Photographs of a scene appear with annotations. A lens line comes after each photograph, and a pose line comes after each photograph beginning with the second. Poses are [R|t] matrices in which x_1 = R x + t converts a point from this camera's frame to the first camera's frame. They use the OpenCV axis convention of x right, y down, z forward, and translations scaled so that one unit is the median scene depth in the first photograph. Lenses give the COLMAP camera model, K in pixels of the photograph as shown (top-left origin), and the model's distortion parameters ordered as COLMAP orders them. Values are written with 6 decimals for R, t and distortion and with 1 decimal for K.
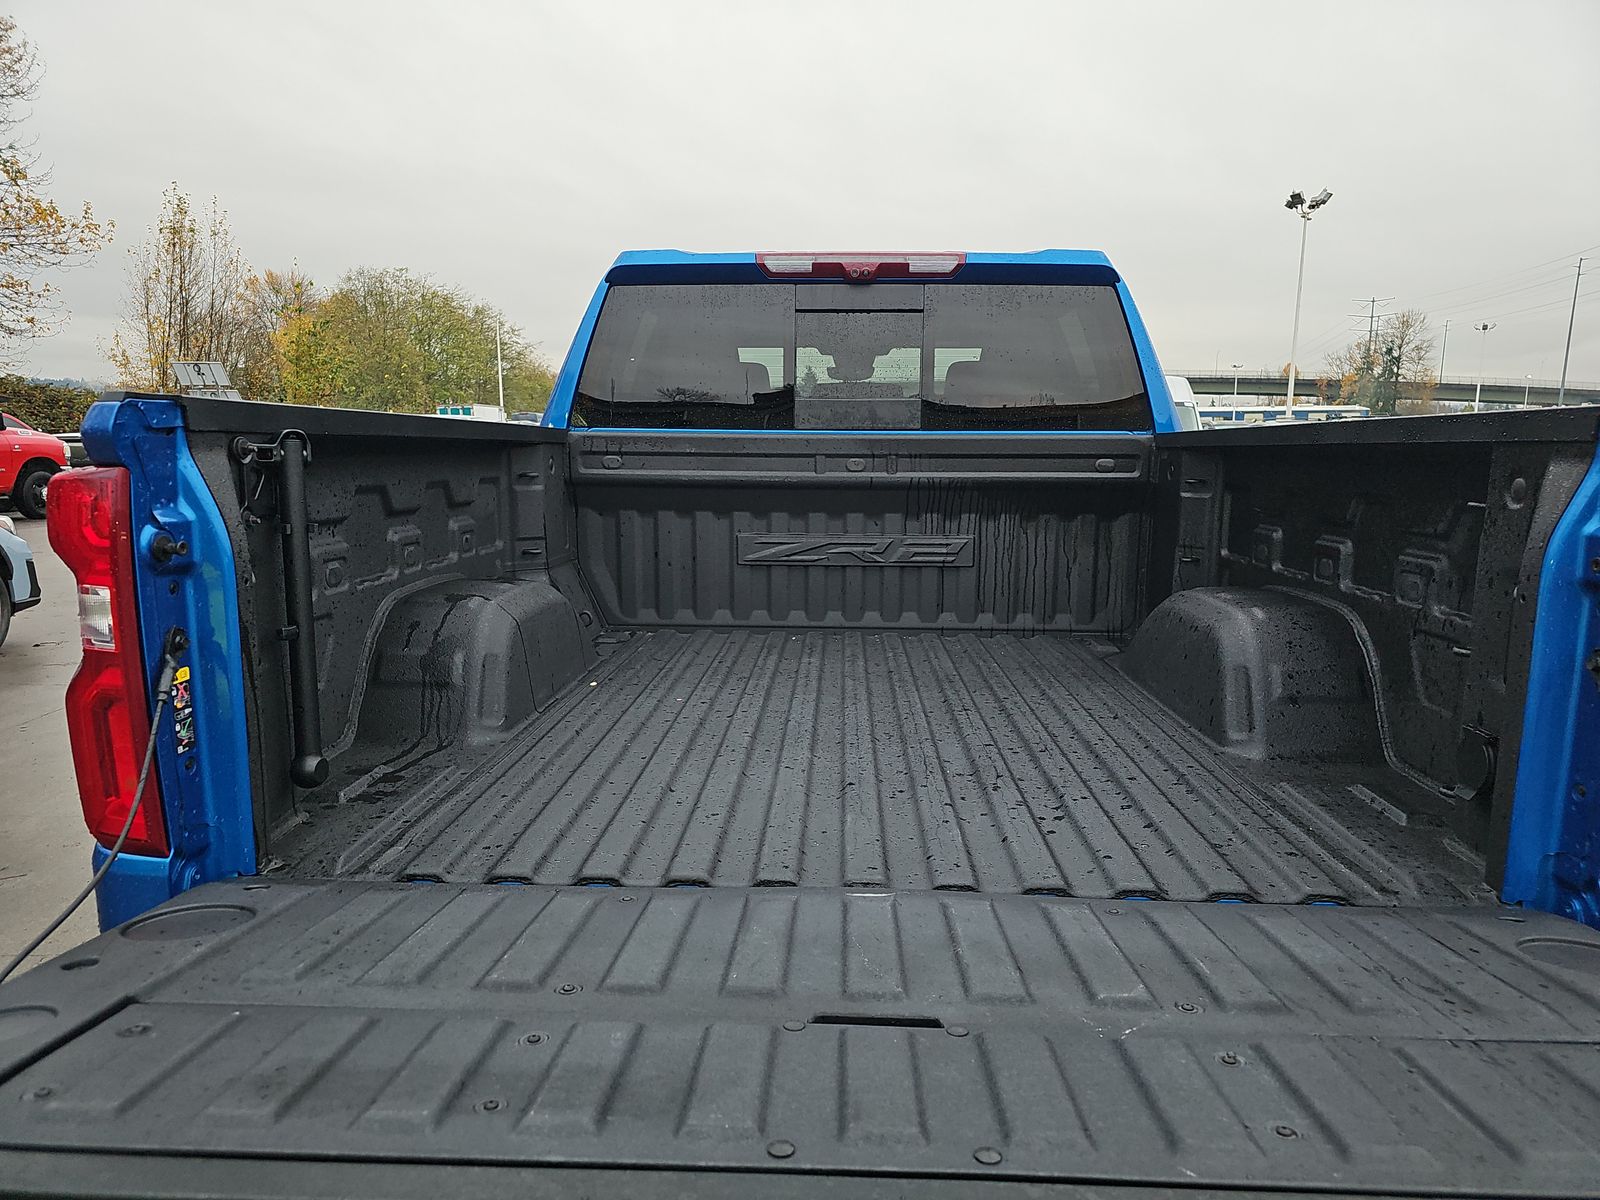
lens RADIAL K [[1082.2, 0, 802.5], [0, 1082.2, 635.4], [0, 0, 1]] dist [0.046078, -0.030141]
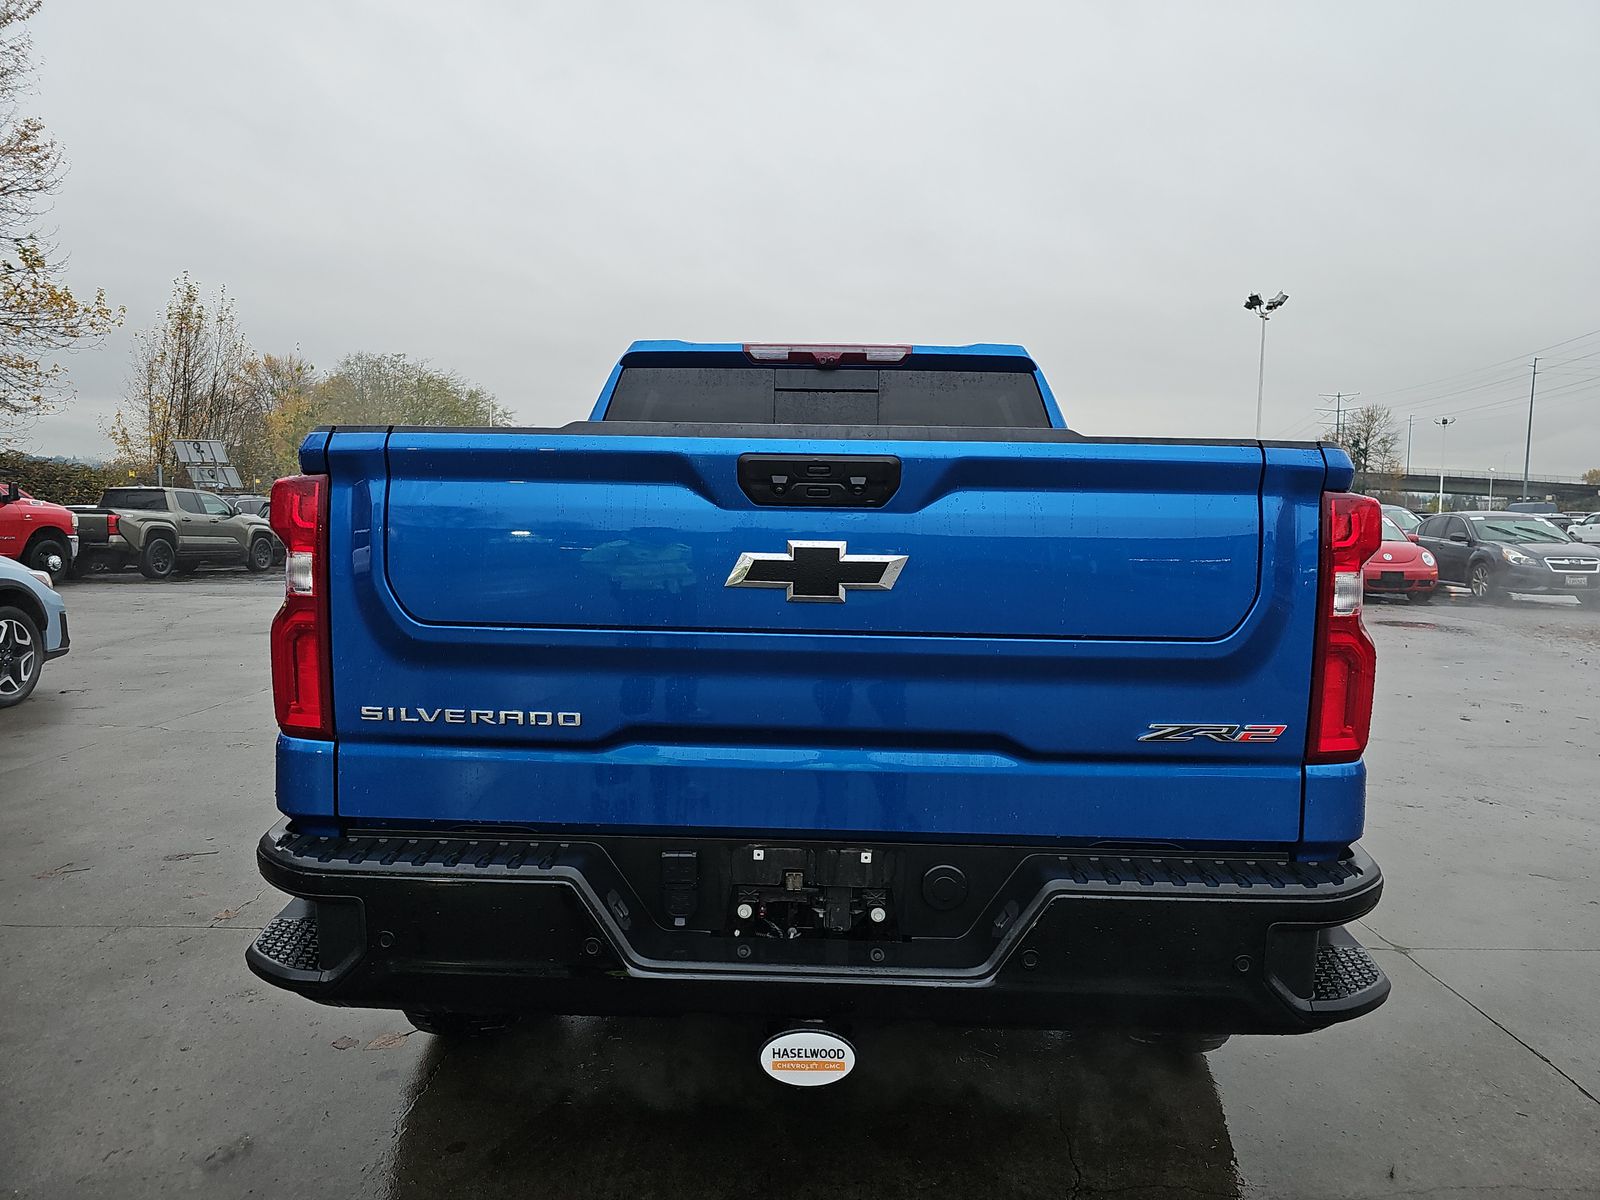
lens RADIAL K [[1083.9, 0, 791.9], [0, 1083.9, 604.9], [0, 0, 1]] dist [0.049798, -0.029875]
pose [[0.999927, 0.010144, 0.006559, 0.000529], [-0.009419, 0.994707, -0.102322, 0.004442], [-0.007563, 0.102253, 0.994730, -0.012657]]
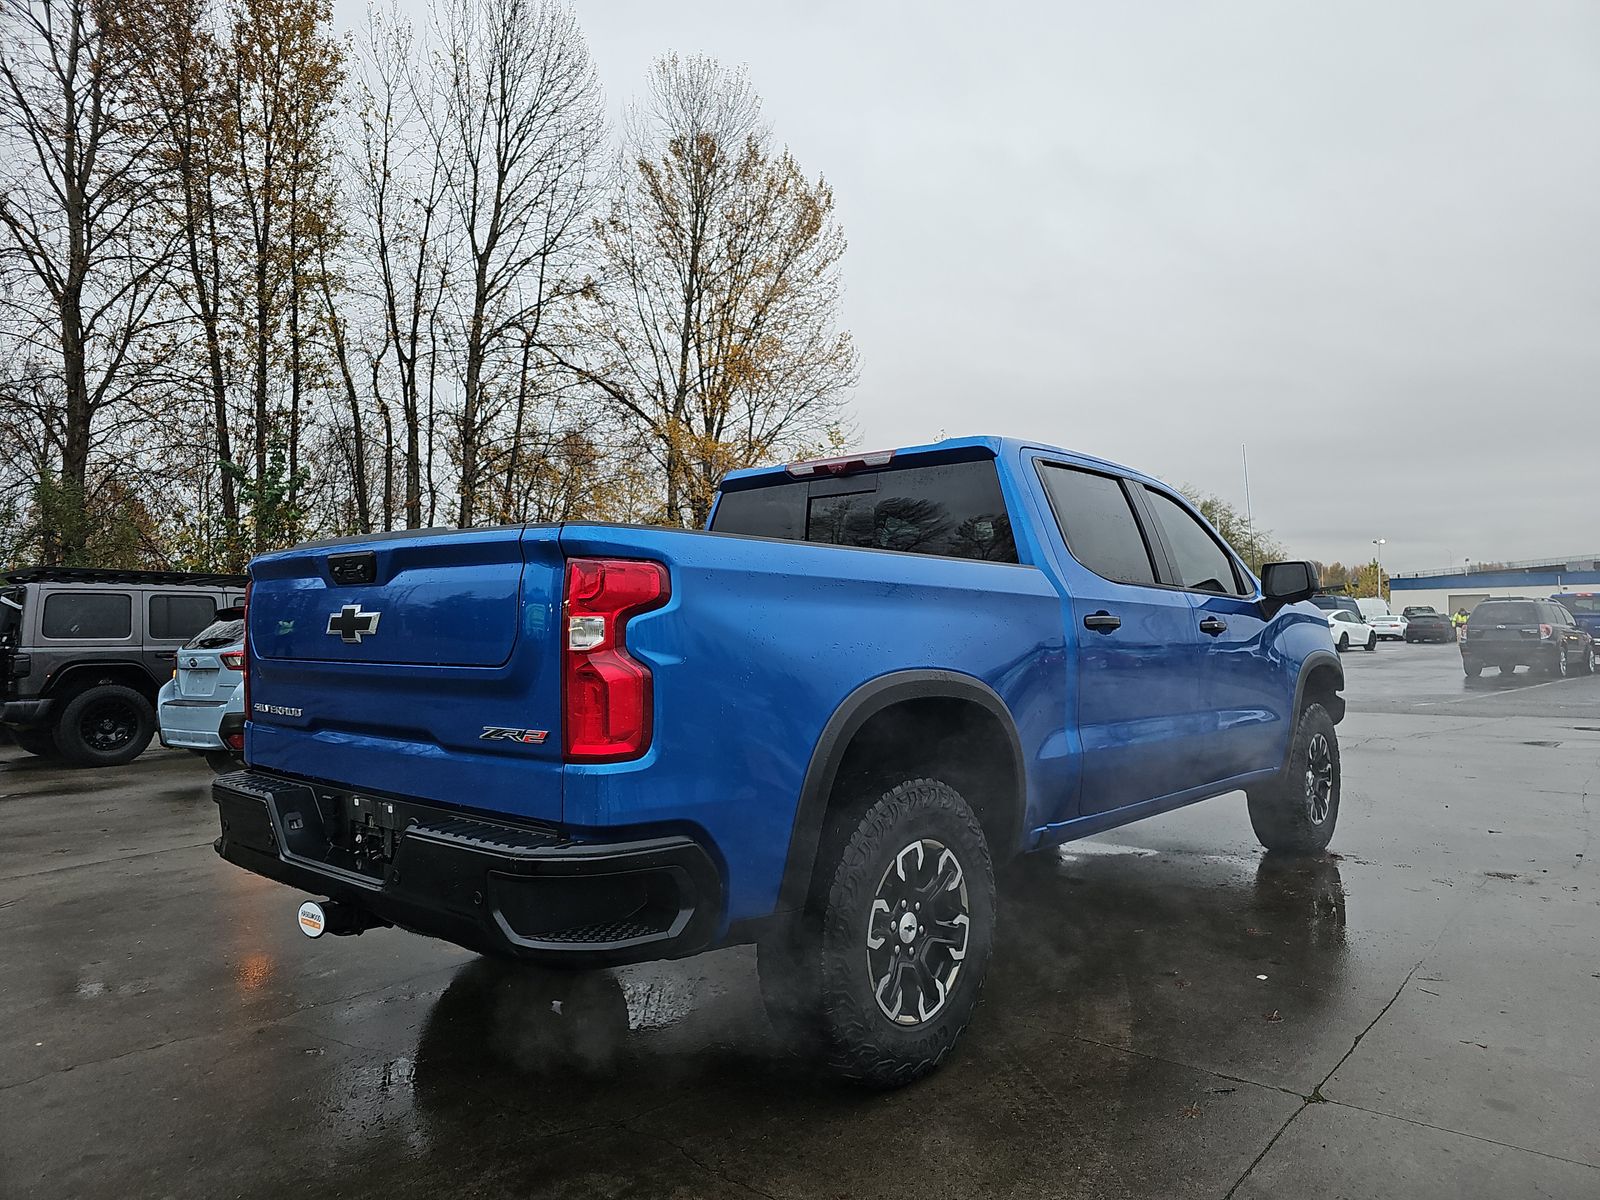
lens RADIAL K [[1091.9, 0, 800.0], [0, 1091.9, 600.0], [0, 0, 1]] dist [0.038511, -0.038126]
pose [[0.764004, -0.024781, -0.644736, 0.061877], [-0.108849, 0.979989, -0.166652, 0.005776], [0.635964, 0.197501, 0.746018, -0.006196]]
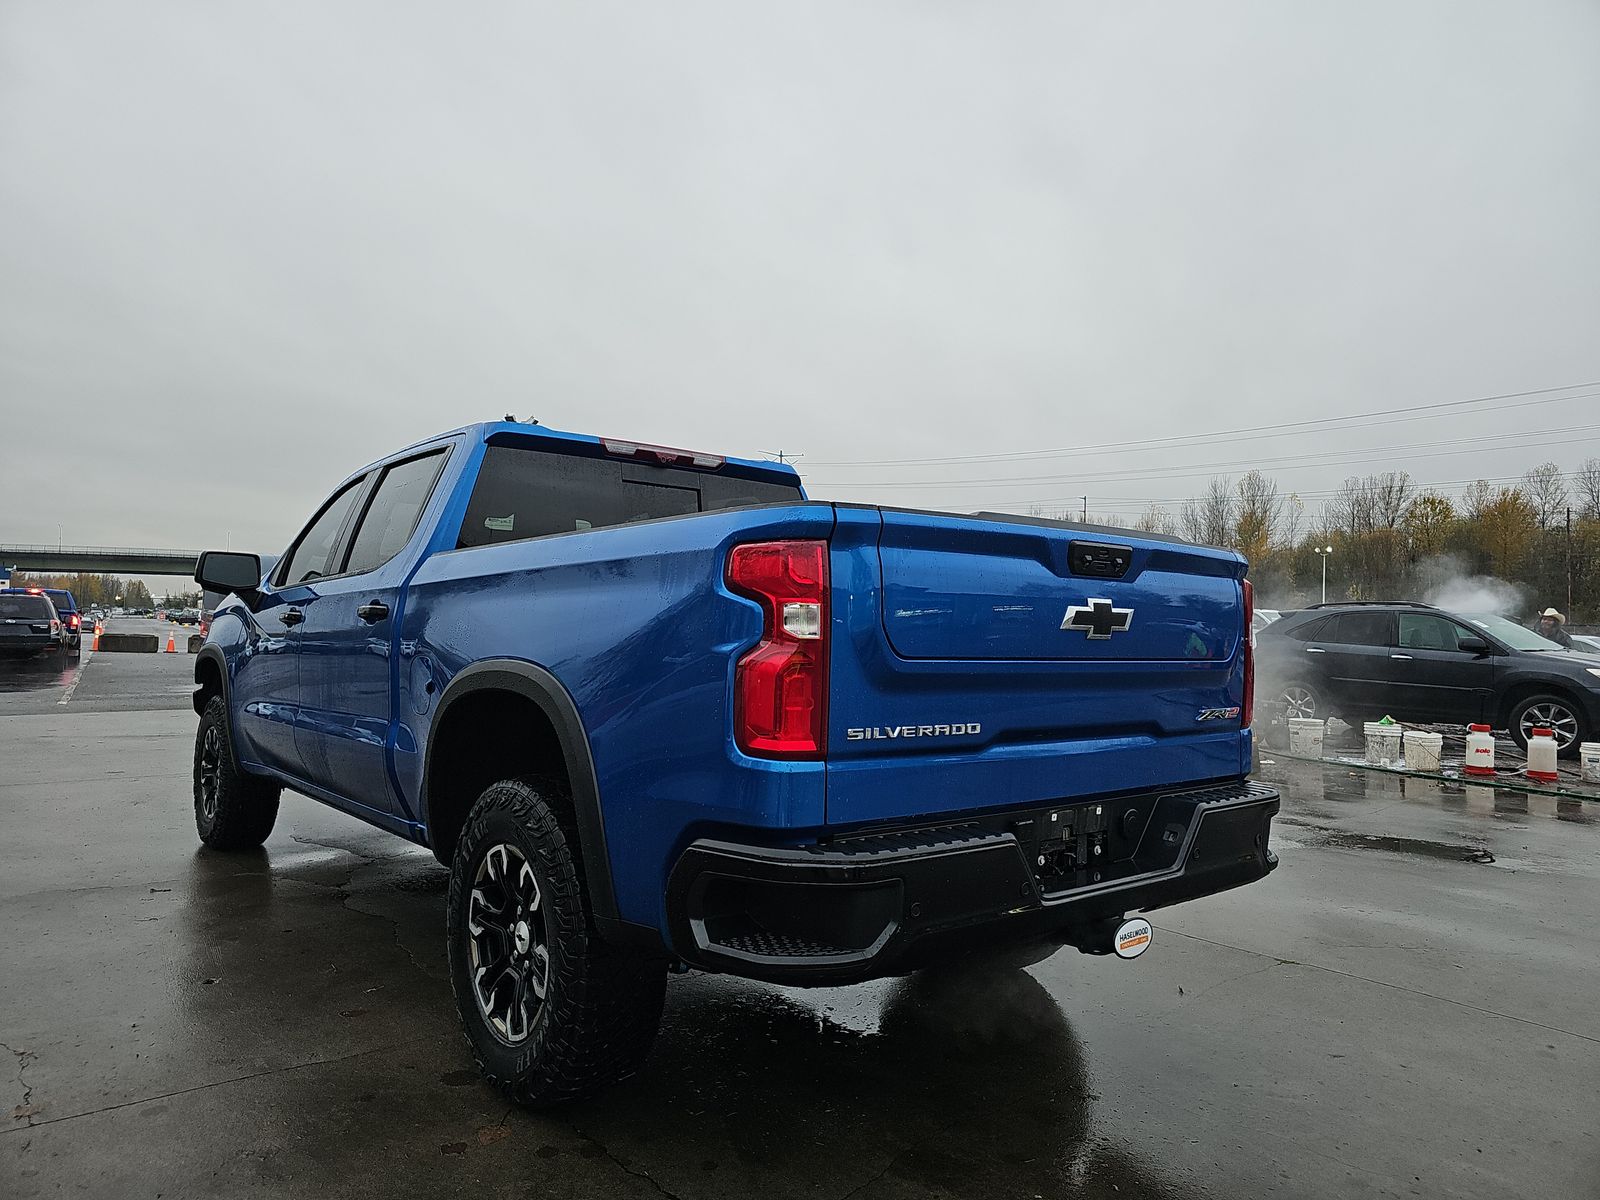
lens RADIAL K [[1091.9, 0, 800.0], [0, 1091.9, 600.0], [0, 0, 1]] dist [0.038511, -0.038126]
pose [[0.740197, 0.031370, 0.671657, -0.049645], [0.107073, 0.980665, -0.163803, 0.006298], [-0.663810, 0.193163, 0.722527, -0.007160]]
